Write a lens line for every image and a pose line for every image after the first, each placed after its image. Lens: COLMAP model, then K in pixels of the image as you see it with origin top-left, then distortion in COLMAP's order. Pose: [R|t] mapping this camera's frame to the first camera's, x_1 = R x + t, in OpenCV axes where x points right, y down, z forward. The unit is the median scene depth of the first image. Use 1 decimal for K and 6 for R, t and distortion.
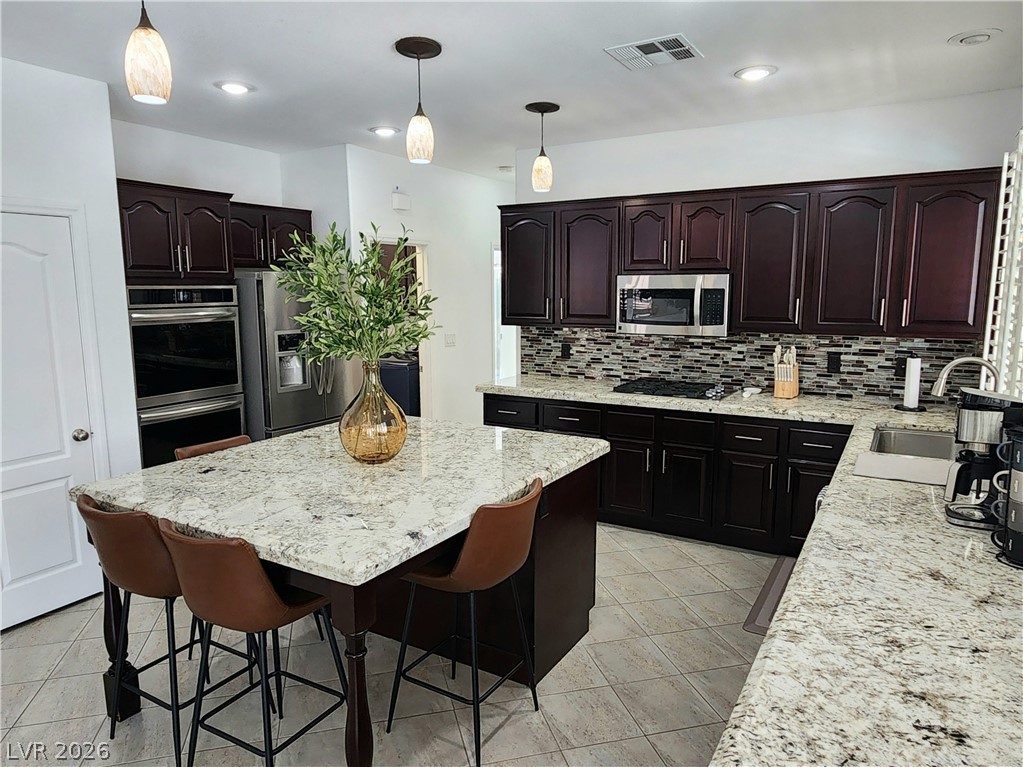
lens RADIAL K [[683.4, 0, 514.4], [0, 683.4, 389.8], [0, 0, 1]] dist [-0.005761, -0.002269]
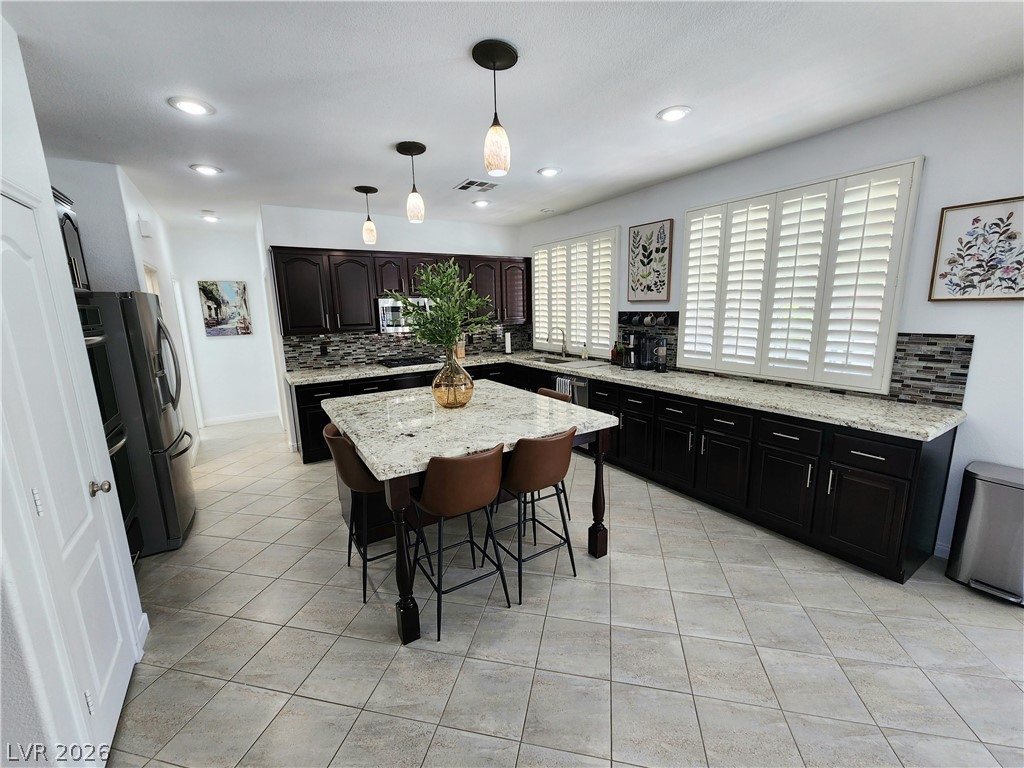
lens RADIAL K [[419.3, 0, 512.0], [0, 419.3, 384.0], [0, 0, 1]] dist [0.002787, -0.000547]
pose [[0.462722, -0.173552, 0.869349, -0.579622], [0.160528, 0.980841, 0.110367, -0.022083], [-0.871848, 0.088486, 0.481716, 0.224960]]
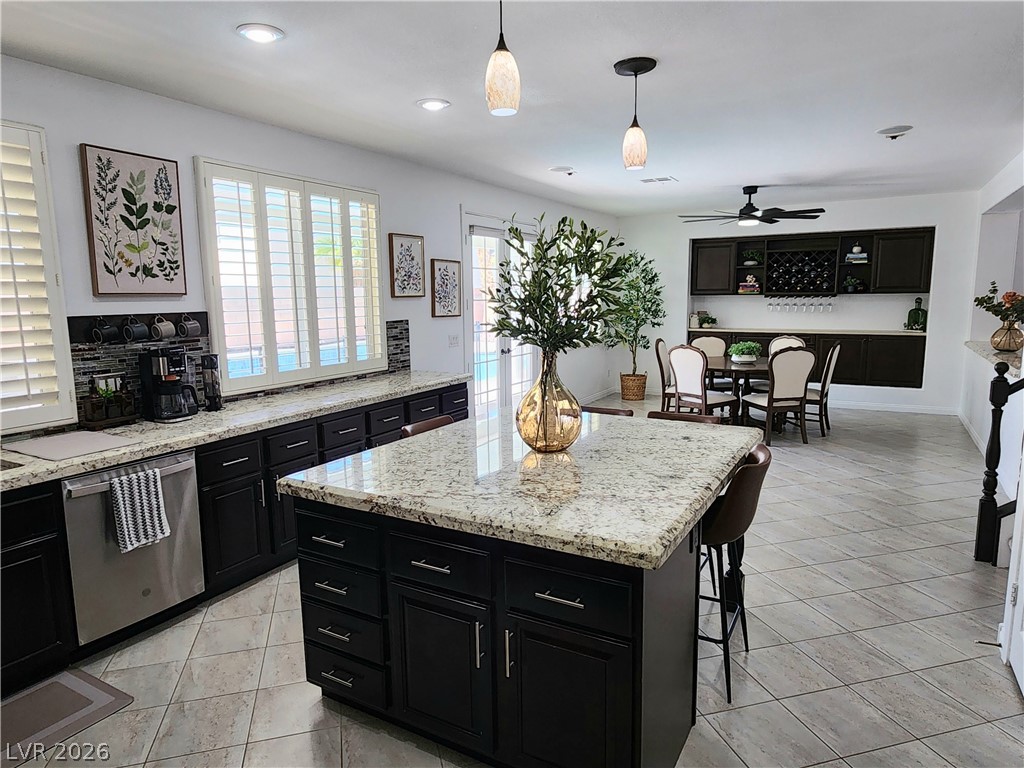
lens RADIAL K [[632.7, 0, 509.2], [0, 632.7, 387.8], [0, 0, 1]] dist [0.001241, -0.000708]
pose [[-0.999774, 0.021063, -0.002830, -0.081320], [0.019257, 0.954149, 0.298713, -0.151709], [0.008992, 0.298591, -0.954339, 1.079383]]
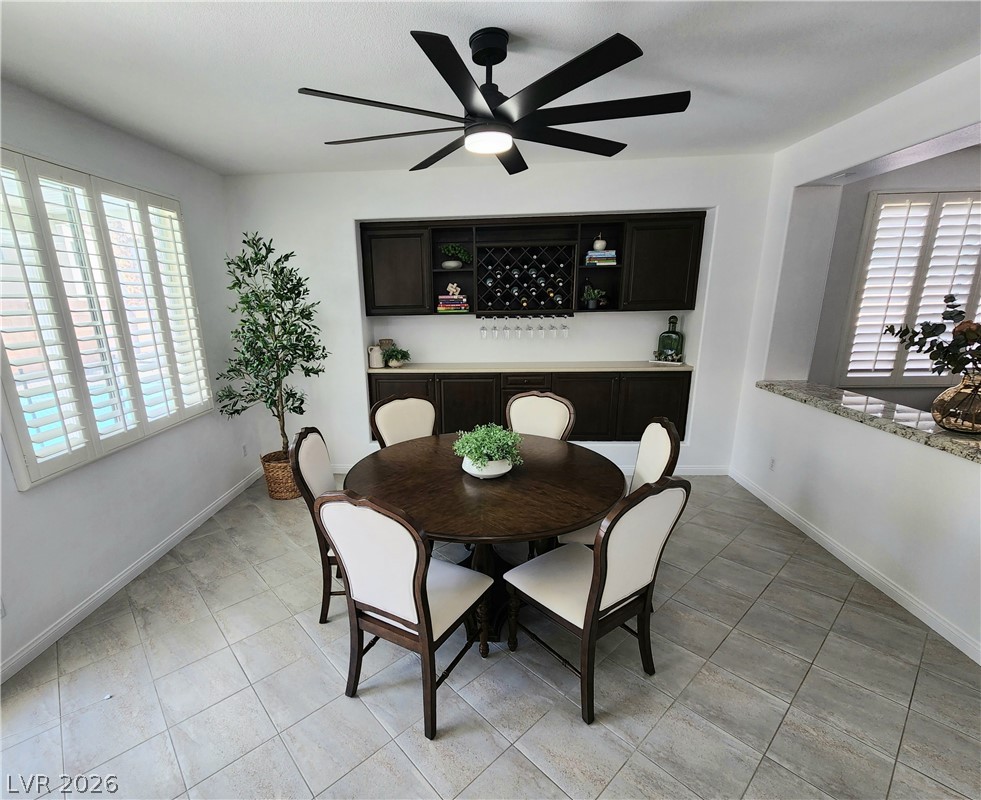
lens RADIAL K [[464.4, 0, 456.0], [0, 464.4, 421.6], [0, 0, 1]] dist [0.004133, 0.000366]
pose [[-0.894288, 0.141943, -0.424383, -0.389797], [-0.042065, 0.917495, 0.395518, -0.009048], [0.445510, 0.371559, -0.814534, 0.046967]]
